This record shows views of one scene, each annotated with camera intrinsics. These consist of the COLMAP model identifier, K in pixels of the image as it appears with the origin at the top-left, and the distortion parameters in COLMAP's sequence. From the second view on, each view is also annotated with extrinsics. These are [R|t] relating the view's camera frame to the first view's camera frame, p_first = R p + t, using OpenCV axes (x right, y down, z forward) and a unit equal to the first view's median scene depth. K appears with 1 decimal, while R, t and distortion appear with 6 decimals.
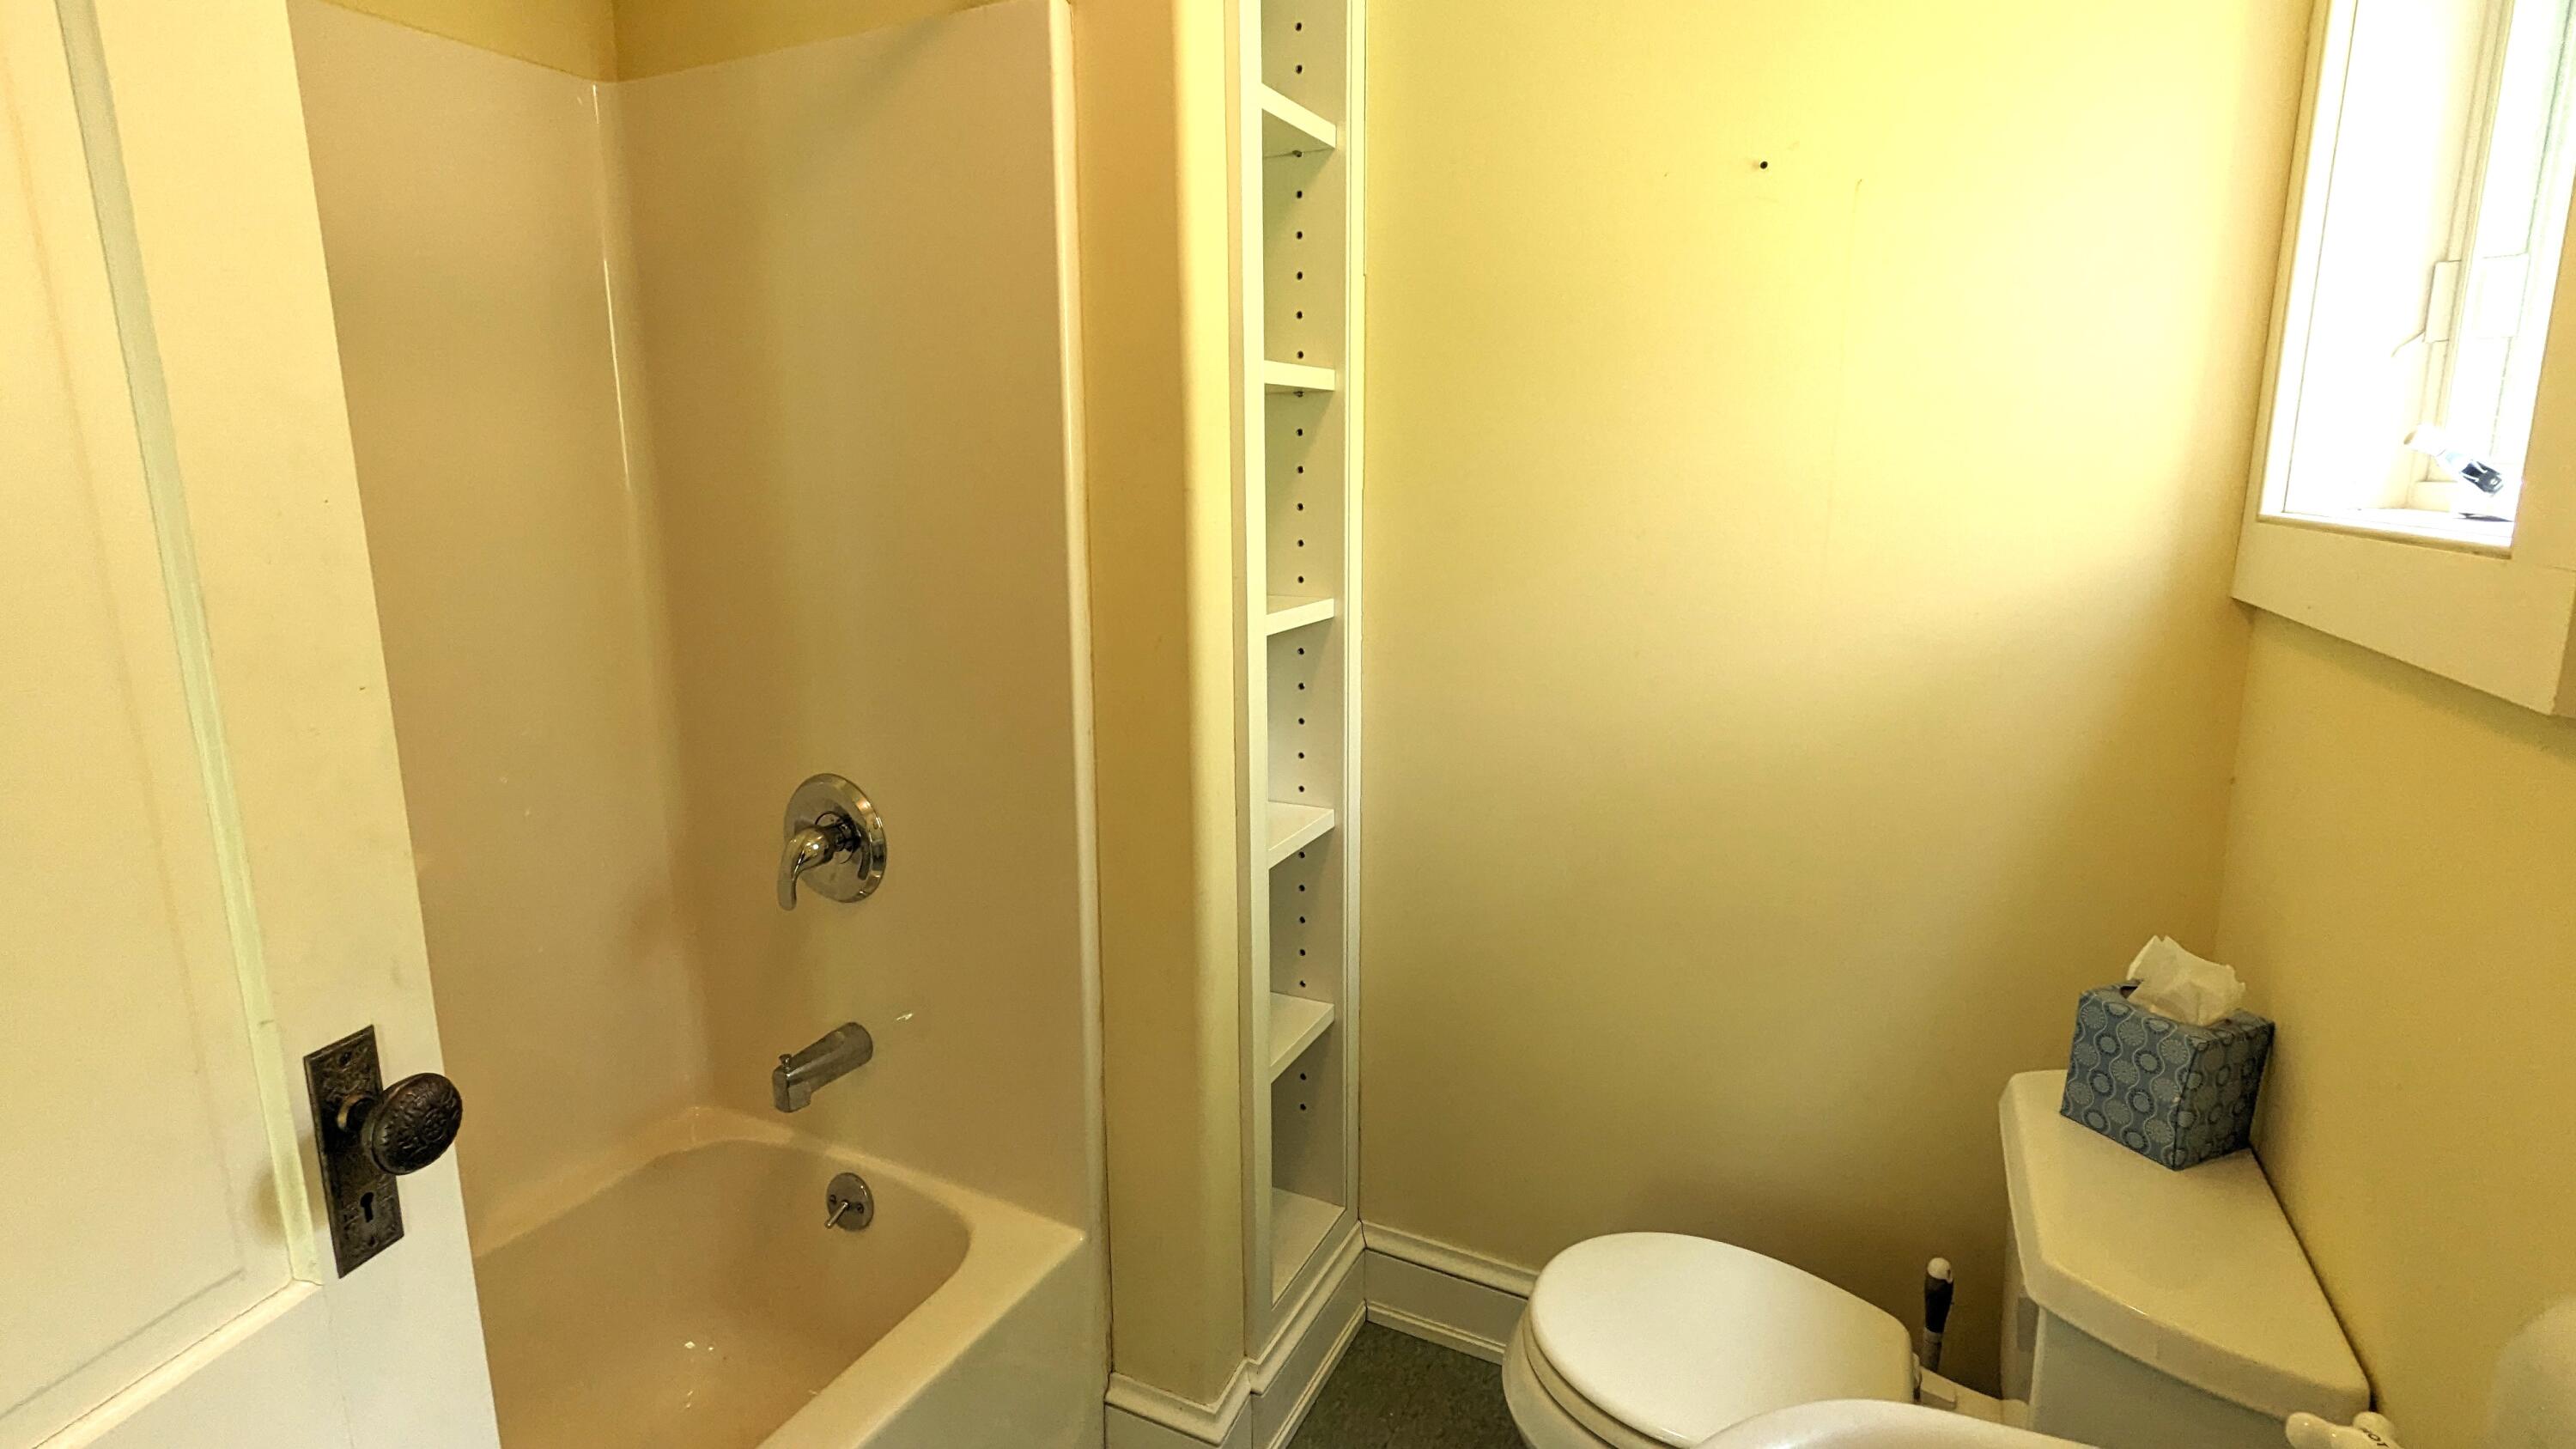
lens RADIAL K [[1212.4, 0, 1277.8], [0, 1212.4, 716.9], [0, 0, 1]] dist [-0.004124, 0.003209]
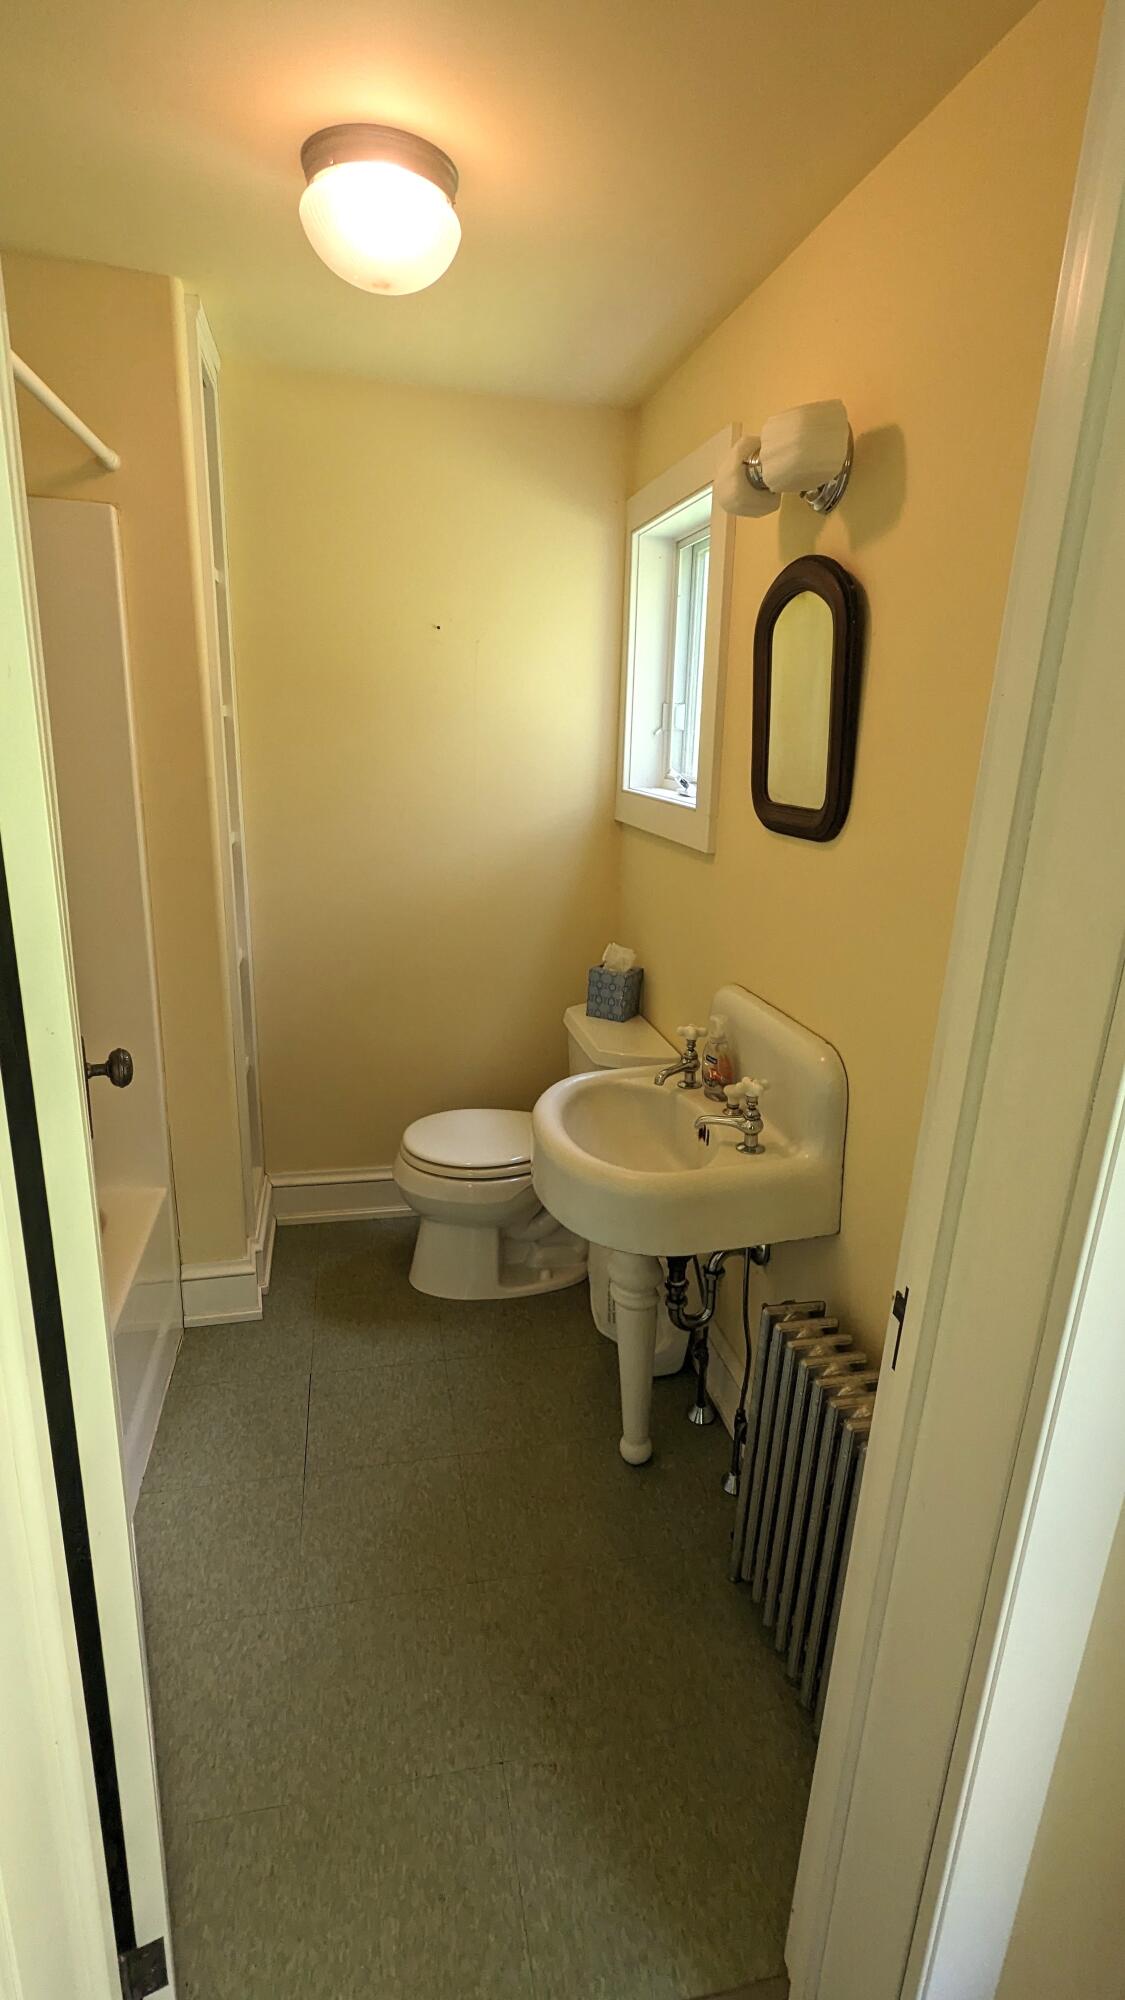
lens RADIAL K [[941.2, 0, 566.1], [0, 941.2, 1004.6], [0, 0, 1]] dist [-0.004124, 0.003209]
pose [[0.765210, -0.143179, 0.627658, -0.728798], [0.082602, 0.988732, 0.124841, 0.039079], [-0.638460, -0.043684, 0.768414, -0.606290]]
